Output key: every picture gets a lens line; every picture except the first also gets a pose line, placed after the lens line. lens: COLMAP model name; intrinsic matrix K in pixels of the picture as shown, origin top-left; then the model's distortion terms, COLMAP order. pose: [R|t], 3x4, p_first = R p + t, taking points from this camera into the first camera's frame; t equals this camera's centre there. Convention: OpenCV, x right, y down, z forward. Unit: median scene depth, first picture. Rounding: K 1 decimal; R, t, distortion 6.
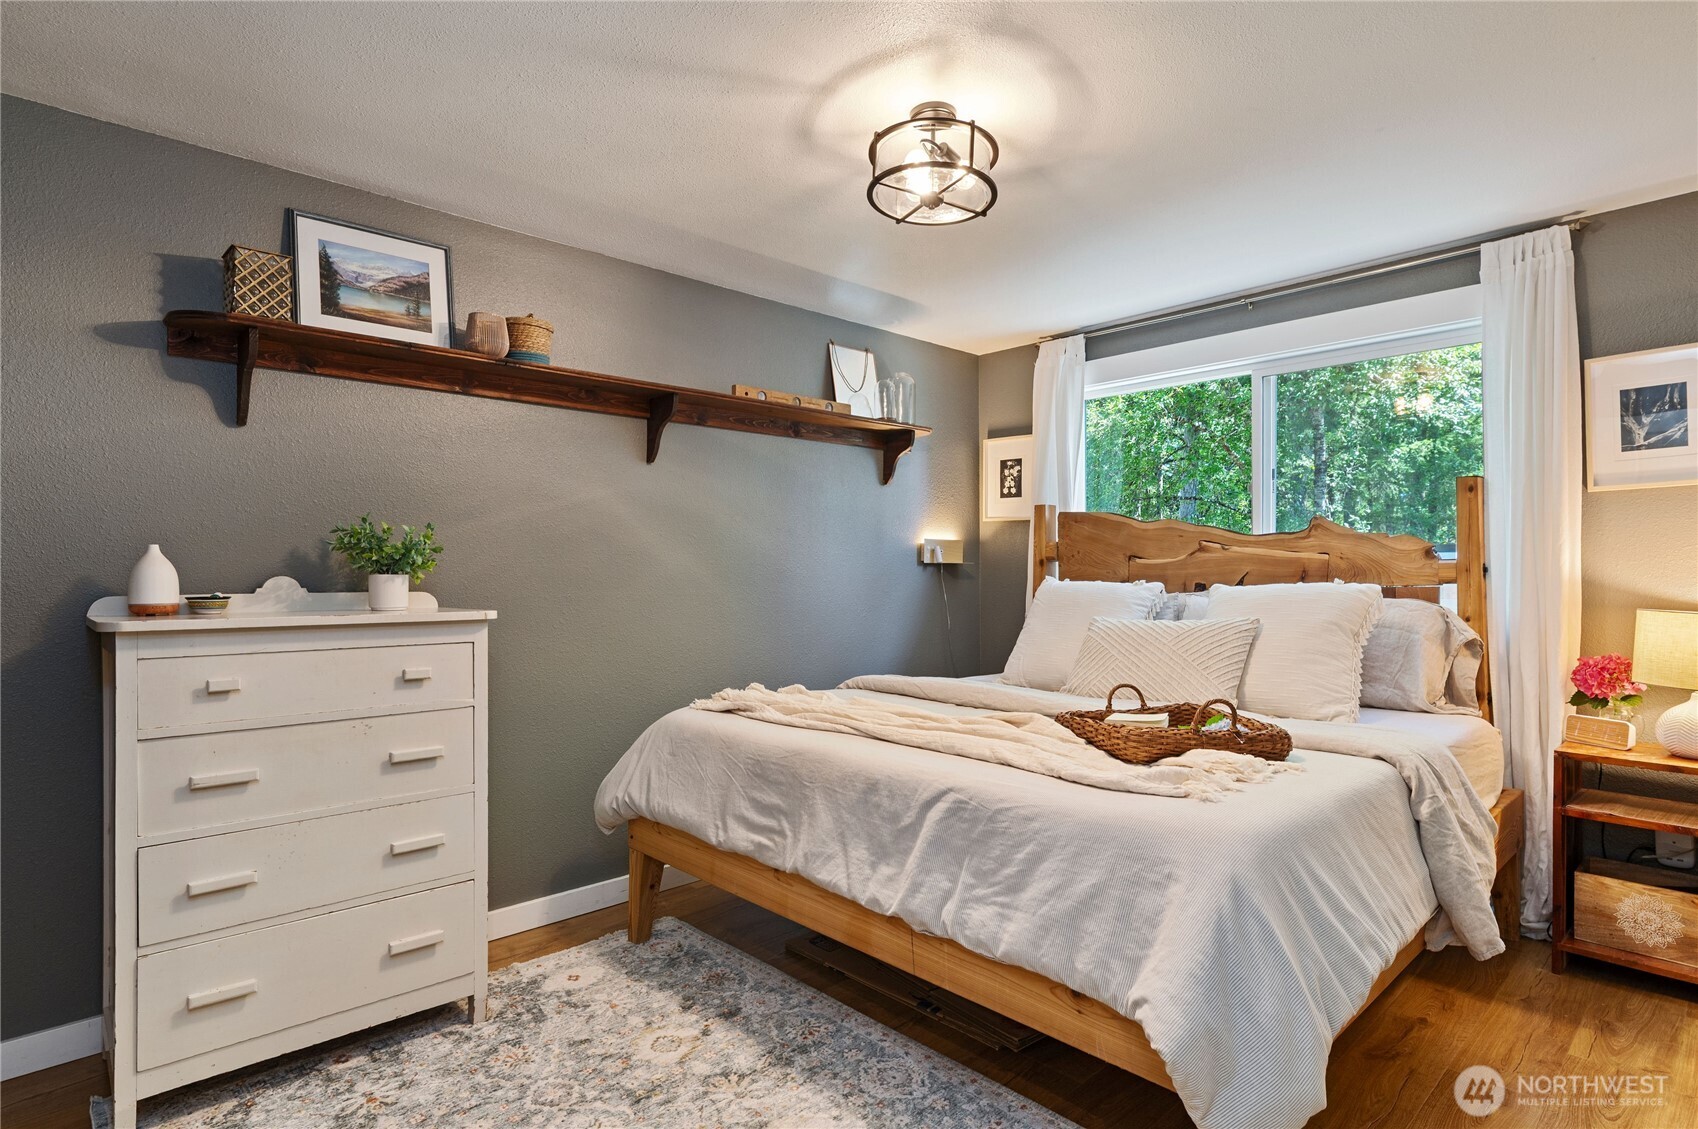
lens RADIAL K [[888.7, 0, 849.0], [0, 888.7, 564.5], [0, 0, 1]] dist [-0.000021, 0.000199]
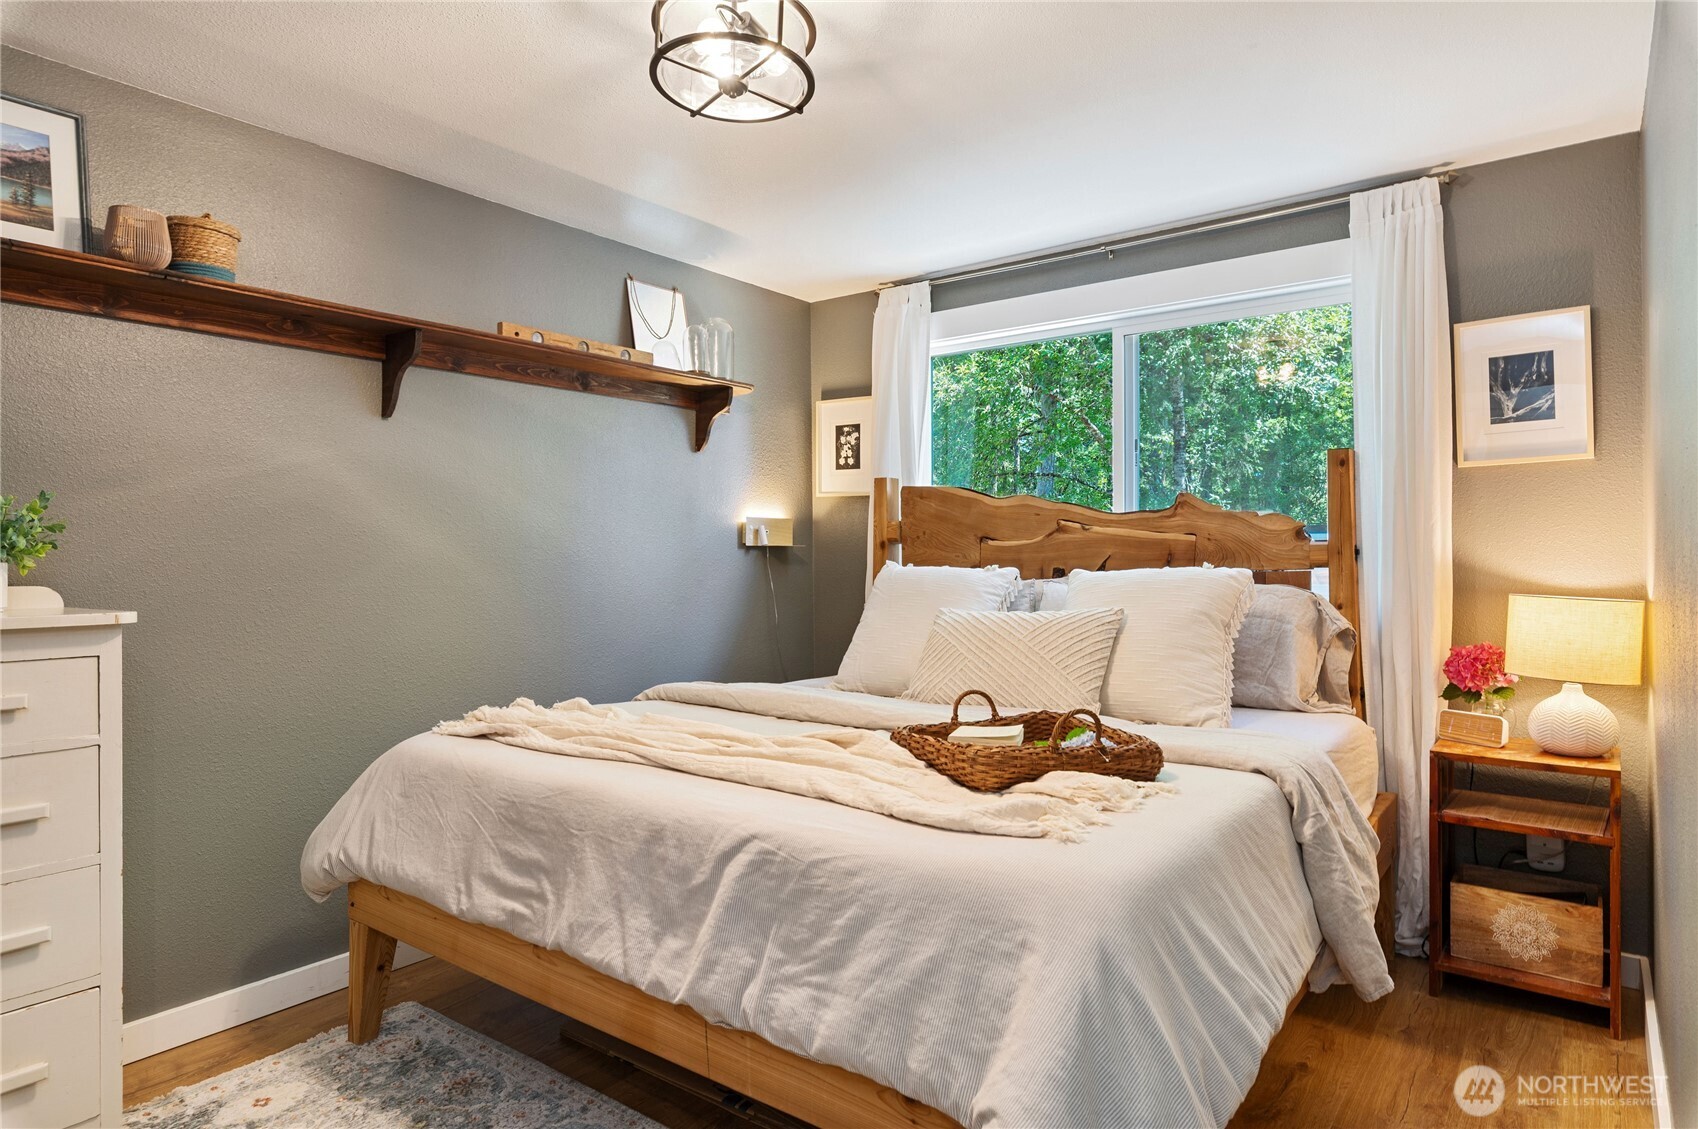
lens RADIAL K [[969.6, 0, 846.0], [0, 969.6, 533.3], [0, 0, 1]] dist [0.001144, -0.000113]
pose [[0.987110, 0.000612, 0.160041, 0.044105], [0.001776, 0.999889, -0.014775, 0.000490], [-0.160033, 0.014869, 0.987000, 0.111950]]
